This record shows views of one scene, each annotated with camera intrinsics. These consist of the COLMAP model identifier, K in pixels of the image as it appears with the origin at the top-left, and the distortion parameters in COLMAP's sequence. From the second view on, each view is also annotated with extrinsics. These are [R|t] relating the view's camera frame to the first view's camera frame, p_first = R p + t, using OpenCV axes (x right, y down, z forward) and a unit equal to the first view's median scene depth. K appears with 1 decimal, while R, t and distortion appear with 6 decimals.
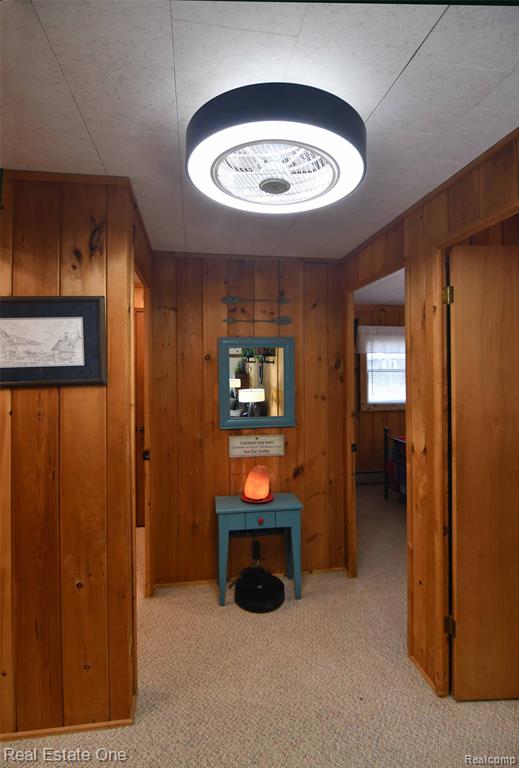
lens RADIAL K [[403.9, 0, 259.9], [0, 403.9, 373.0], [0, 0, 1]] dist [0.000678, 0.000097]
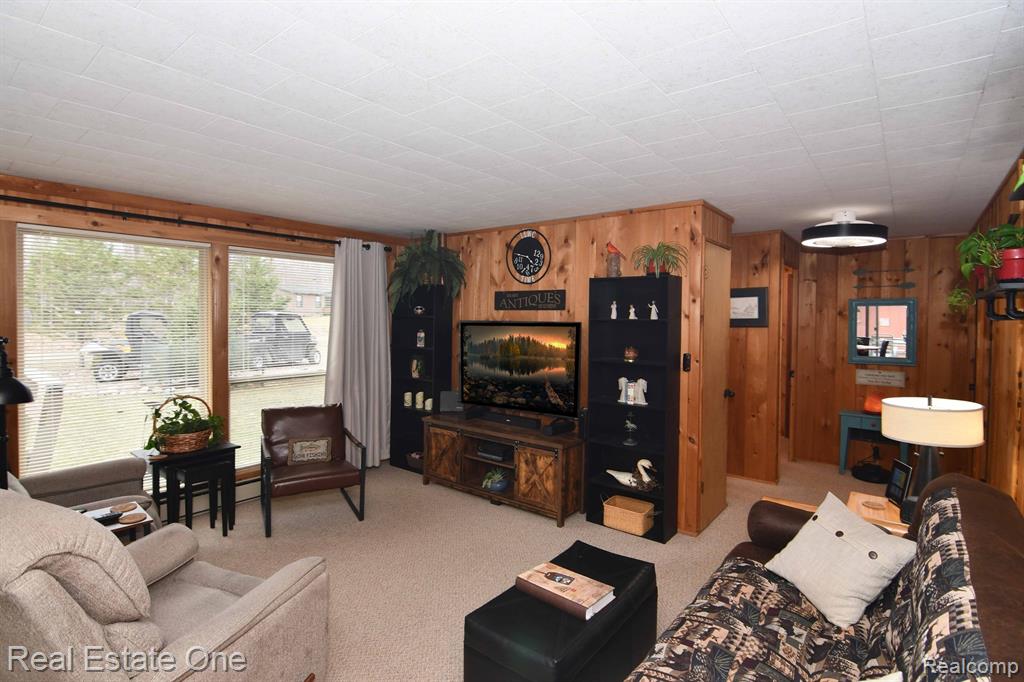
lens RADIAL K [[504.0, 0, 516.3], [0, 504.0, 327.3], [0, 0, 1]] dist [-0.004325, -0.015309]
pose [[0.679782, 0.026745, -0.732926, 0.400170], [-0.021521, 0.999632, 0.016518, 0.007928], [0.733098, 0.004545, 0.680107, -1.073392]]
